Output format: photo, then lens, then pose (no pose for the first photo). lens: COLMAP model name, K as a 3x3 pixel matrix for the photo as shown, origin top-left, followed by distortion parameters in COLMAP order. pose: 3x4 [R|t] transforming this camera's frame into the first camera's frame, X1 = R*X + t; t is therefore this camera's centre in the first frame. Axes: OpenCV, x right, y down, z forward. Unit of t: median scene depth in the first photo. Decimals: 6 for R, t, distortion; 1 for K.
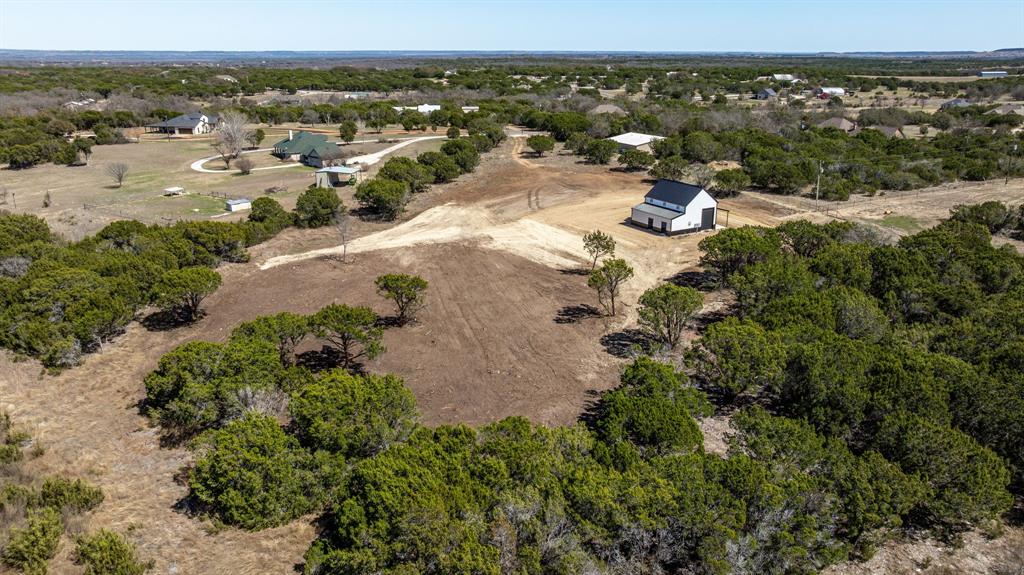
lens RADIAL K [[738.4, 0, 510.4], [0, 738.4, 289.1], [0, 0, 1]] dist [0.002378, -0.000884]
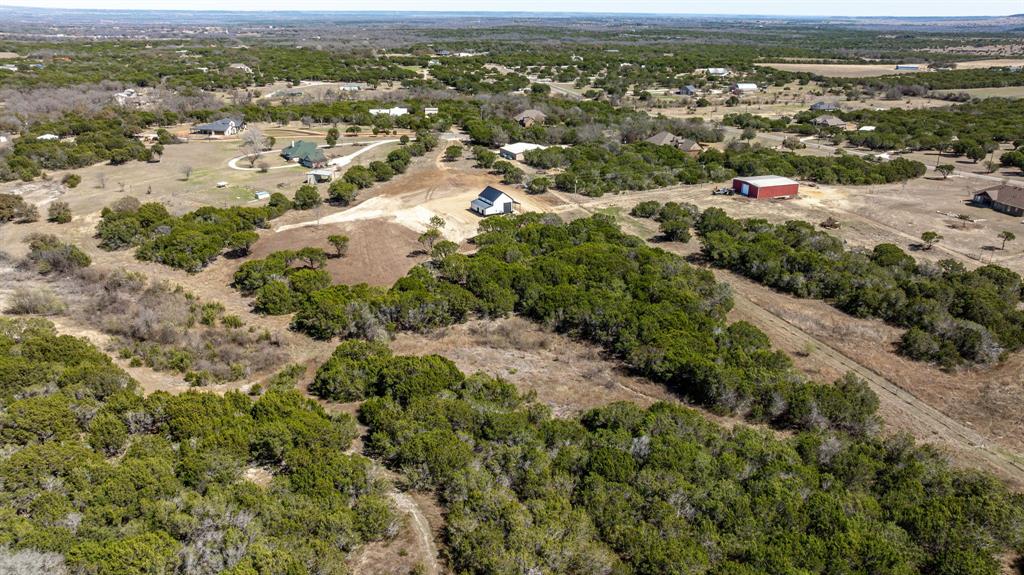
lens RADIAL K [[738.4, 0, 512.0], [0, 738.4, 288.3], [0, 0, 1]] dist [0.002378, -0.000884]
pose [[0.999914, 0.010828, -0.007427, 0.272021], [-0.010461, 0.998804, 0.047763, 0.019819], [0.007935, -0.047682, 0.998831, -0.856873]]
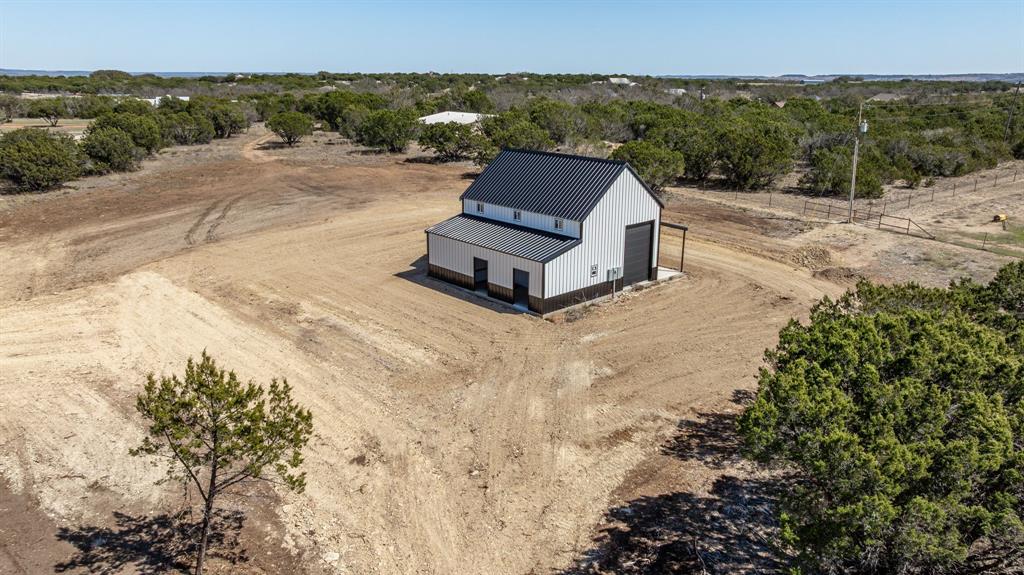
lens RADIAL K [[738.4, 0, 513.8], [0, 738.4, 287.2], [0, 0, 1]] dist [0.002378, -0.000884]
pose [[0.974738, -0.056335, 0.216128, 0.121000], [0.063289, 0.997672, -0.025389, -0.067843], [-0.214195, 0.038426, 0.976035, 0.615268]]
